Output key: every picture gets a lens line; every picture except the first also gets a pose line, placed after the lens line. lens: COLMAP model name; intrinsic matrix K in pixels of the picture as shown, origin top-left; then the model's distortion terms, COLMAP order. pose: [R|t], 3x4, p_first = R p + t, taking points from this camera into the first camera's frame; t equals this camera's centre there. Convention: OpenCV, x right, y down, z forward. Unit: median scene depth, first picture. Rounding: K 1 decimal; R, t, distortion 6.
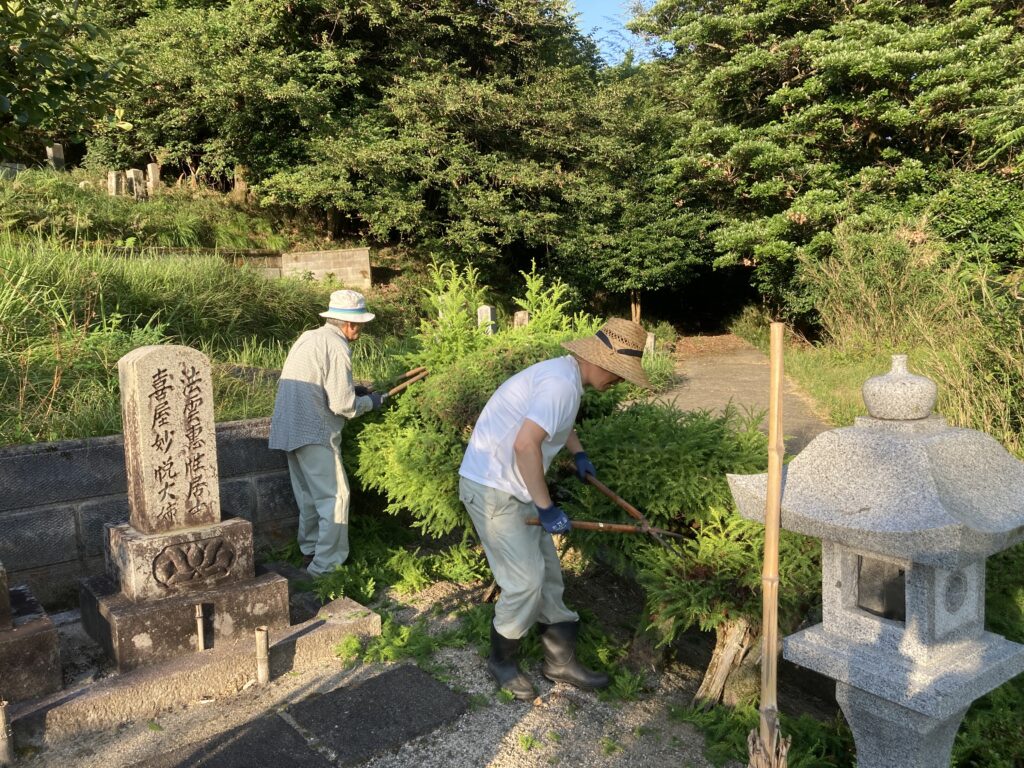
lens RADIAL K [[834.0, 0, 512.0], [0, 834.0, 384.0], [0, 0, 1]] dist [-0.002565, -0.002942]
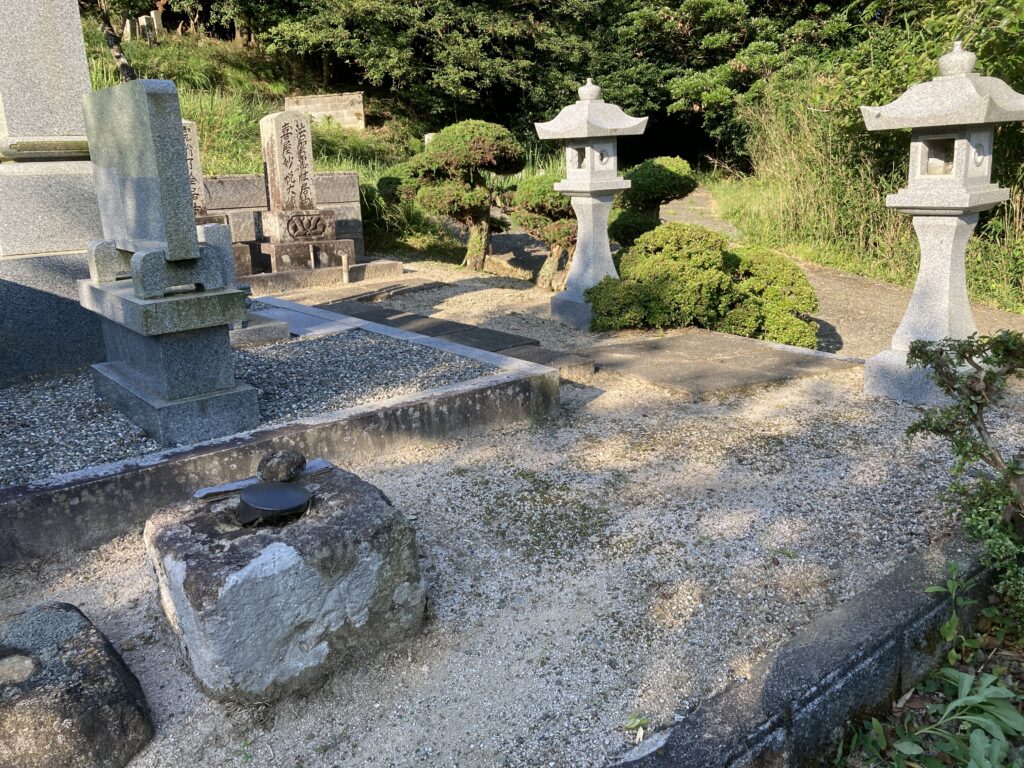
lens RADIAL K [[842.1, 0, 499.2], [0, 842.1, 383.3], [0, 0, 1]] dist [-0.093170, 0.183006]
pose [[0.999953, 0.008236, 0.005117, 0.010406], [-0.008930, 0.987864, 0.155064, 0.053176], [-0.003778, -0.155103, 0.987891, -0.187907]]
